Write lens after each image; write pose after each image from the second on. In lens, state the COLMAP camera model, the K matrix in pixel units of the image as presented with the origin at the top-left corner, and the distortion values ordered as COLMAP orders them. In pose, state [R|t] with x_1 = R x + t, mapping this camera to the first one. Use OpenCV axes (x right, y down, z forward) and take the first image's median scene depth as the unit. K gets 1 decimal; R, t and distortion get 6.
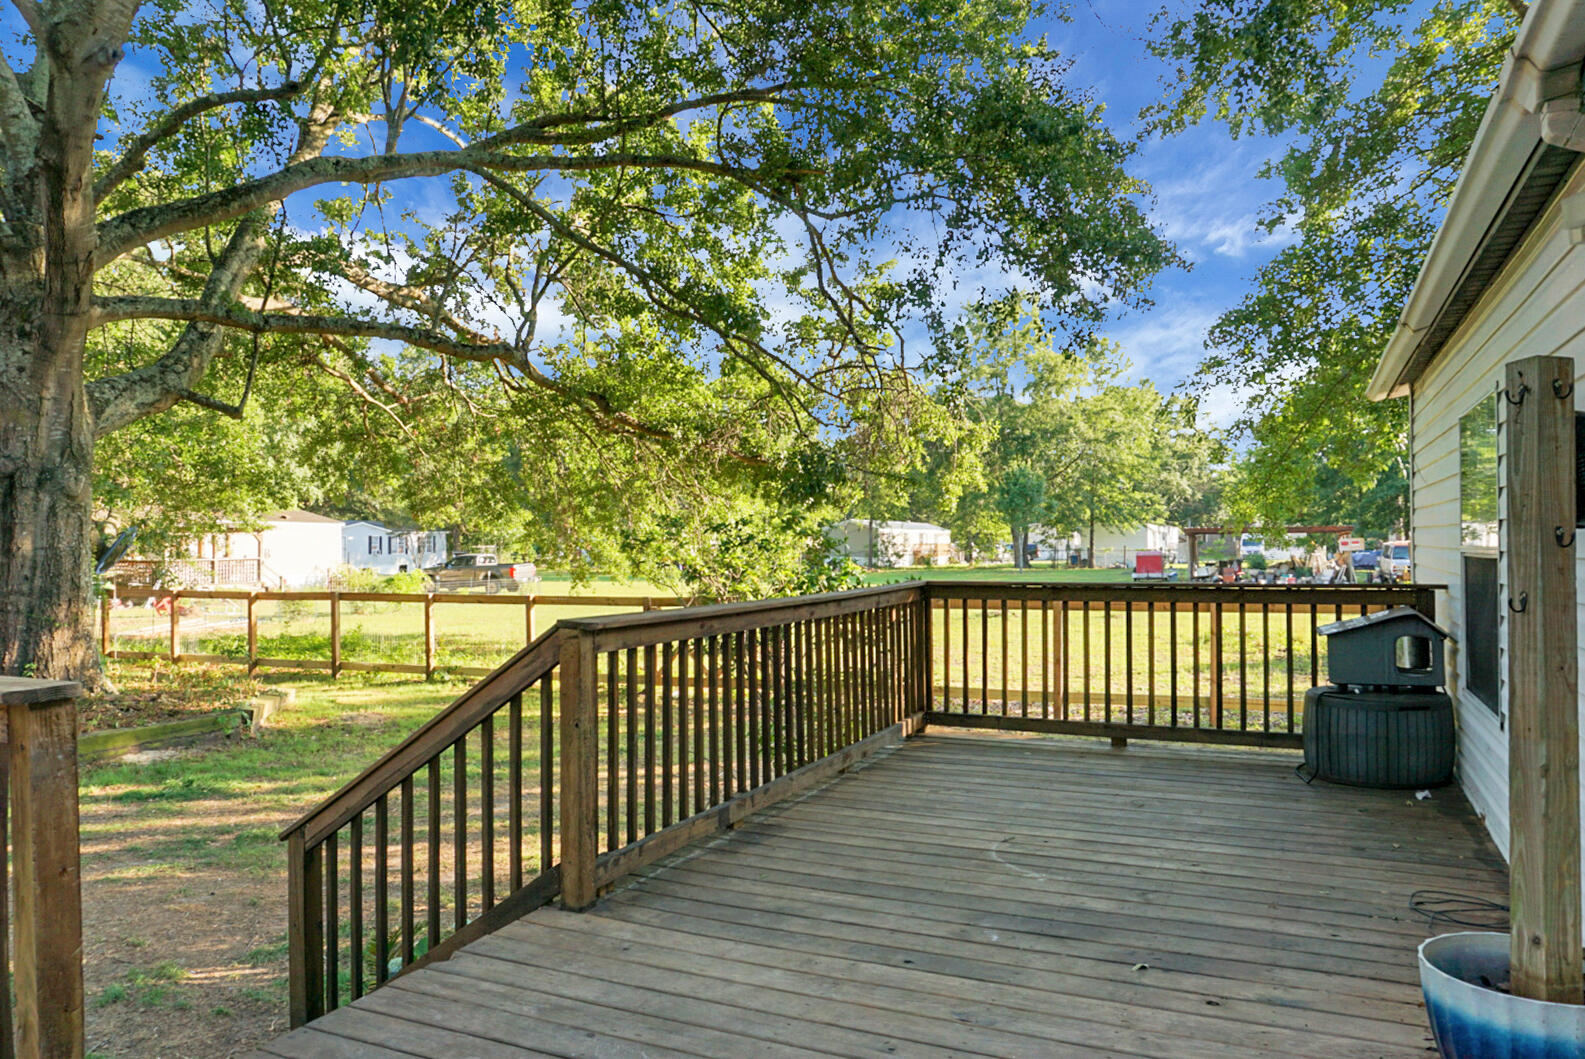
lens RADIAL K [[1111.8, 0, 792.5], [0, 1111.8, 529.5], [0, 0, 1]] dist [-0.057533, 0.052040]
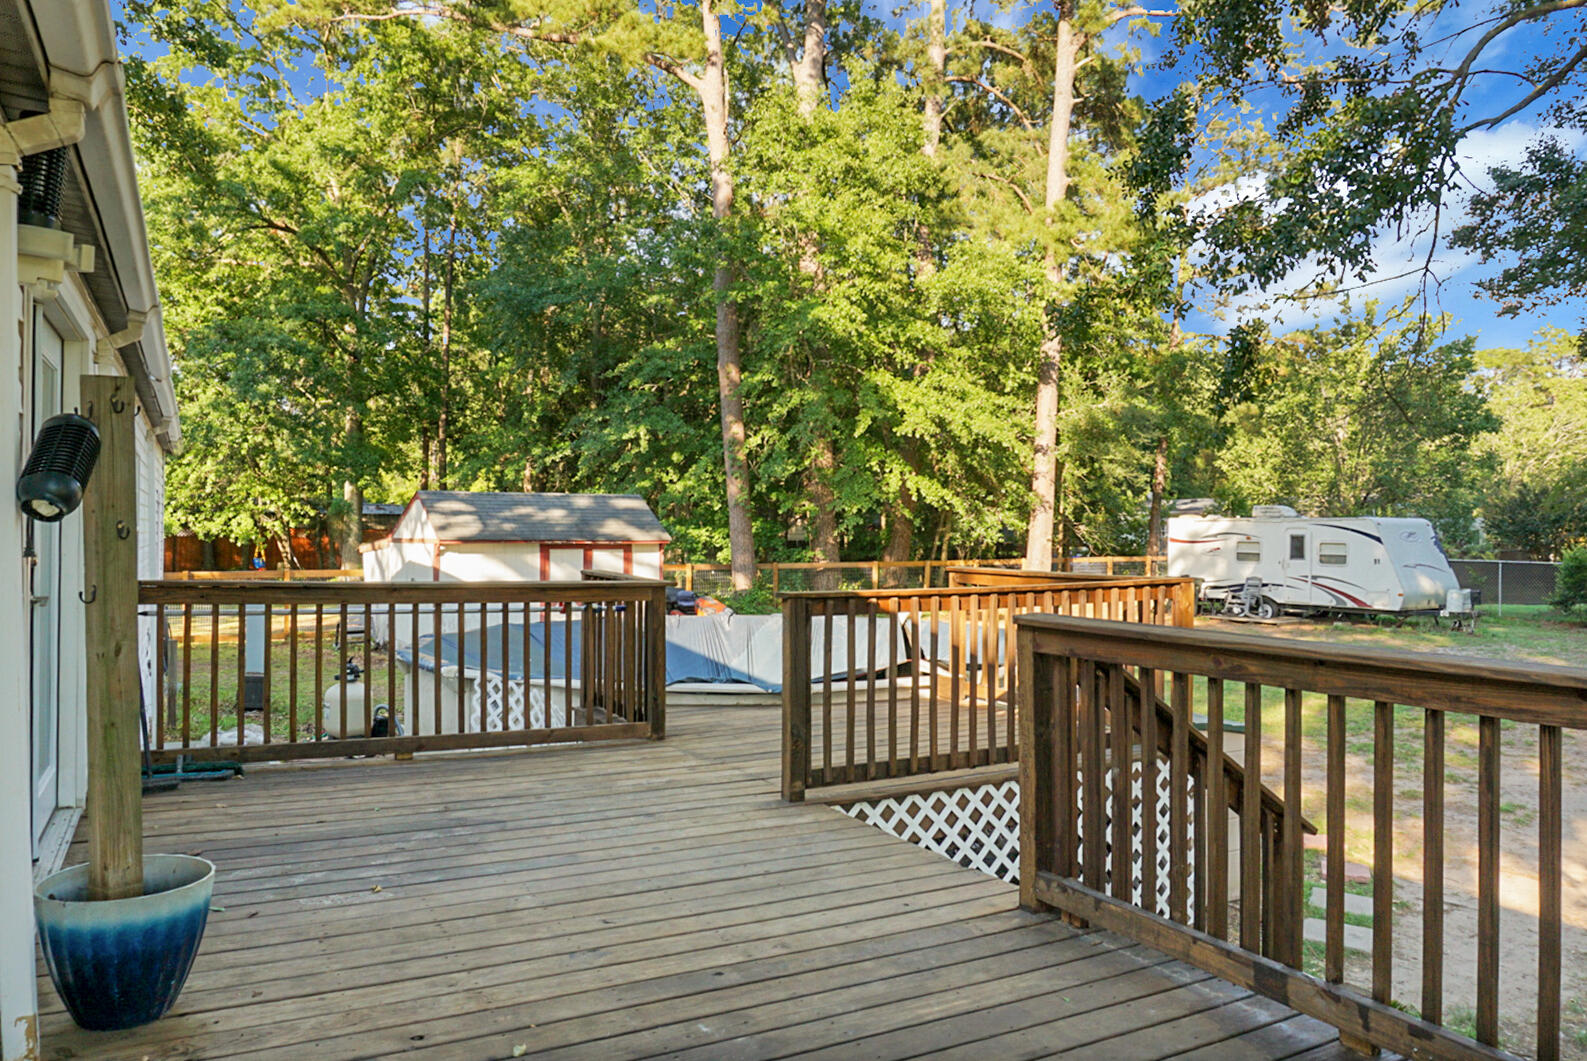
lens RADIAL K [[1126.3, 0, 793.5], [0, 1126.3, 530.5], [0, 0, 1]] dist [-0.062003, 0.058756]
pose [[-0.602635, -0.002986, -0.798011, 0.220611], [0.010814, 0.999871, -0.011908, 0.003109], [0.797944, -0.015806, -0.602525, 0.426929]]
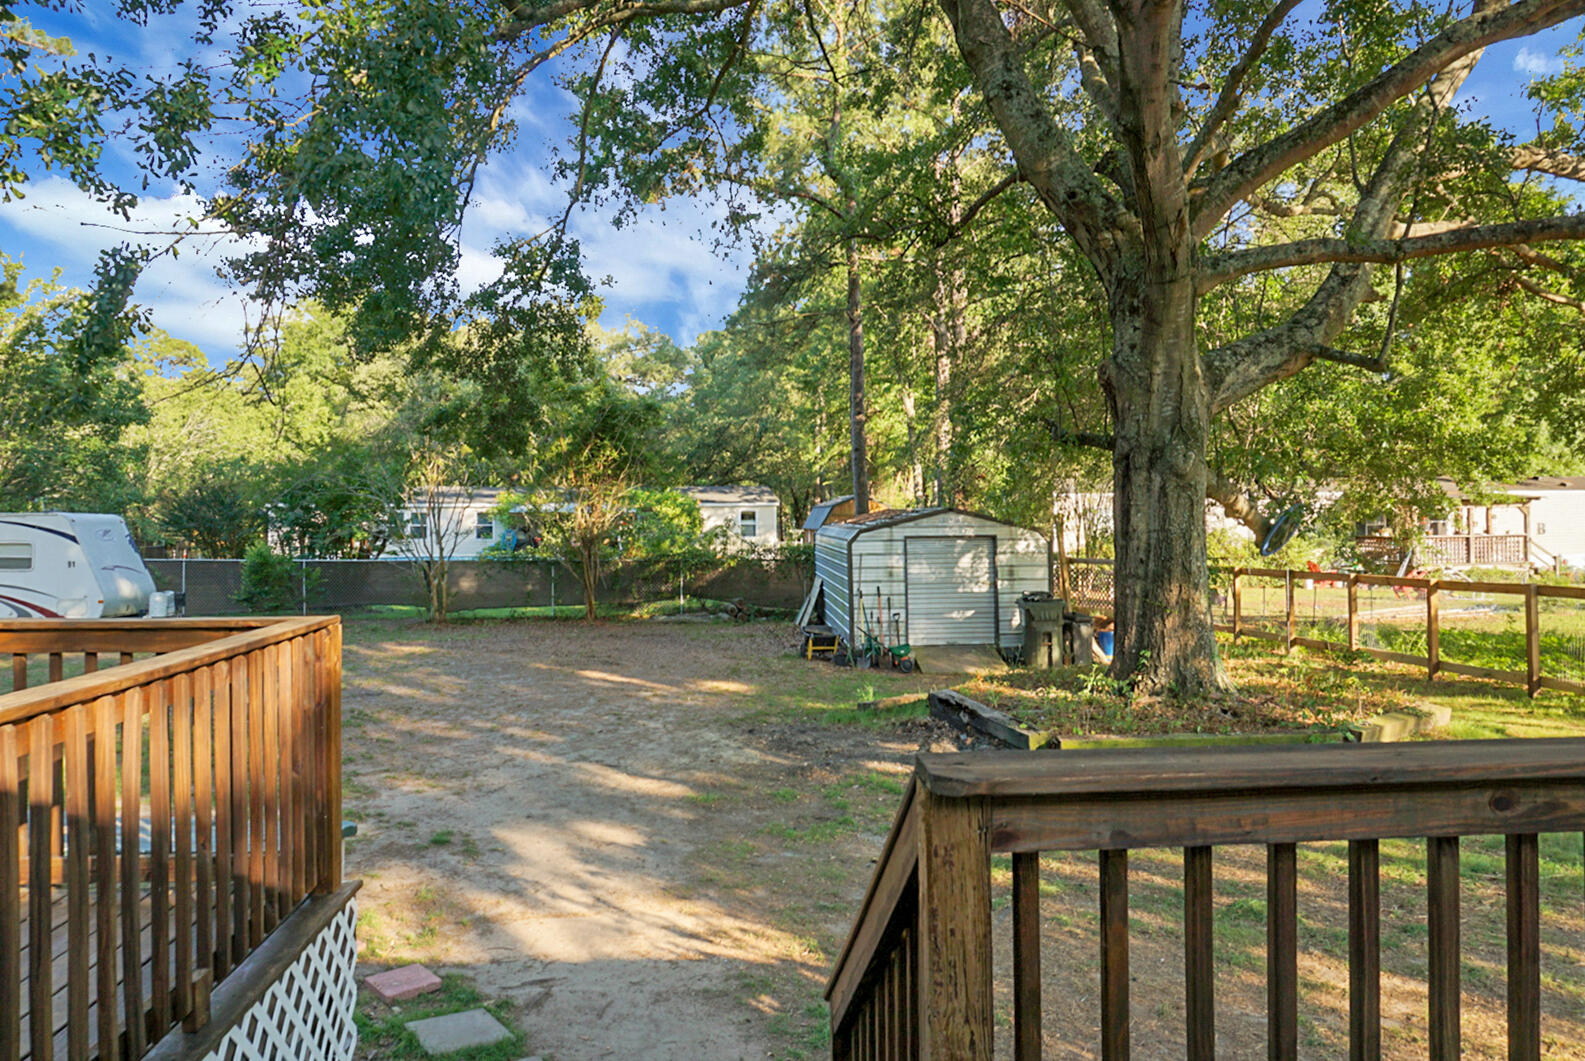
lens RADIAL K [[1124.9, 0, 792.5], [0, 1124.9, 530.5], [0, 0, 1]] dist [-0.062003, 0.058756]
pose [[0.469378, 0.001120, -0.882997, 0.030606], [0.021849, 0.999678, 0.012882, -0.002497], [0.882727, -0.025339, 0.469203, 0.258111]]
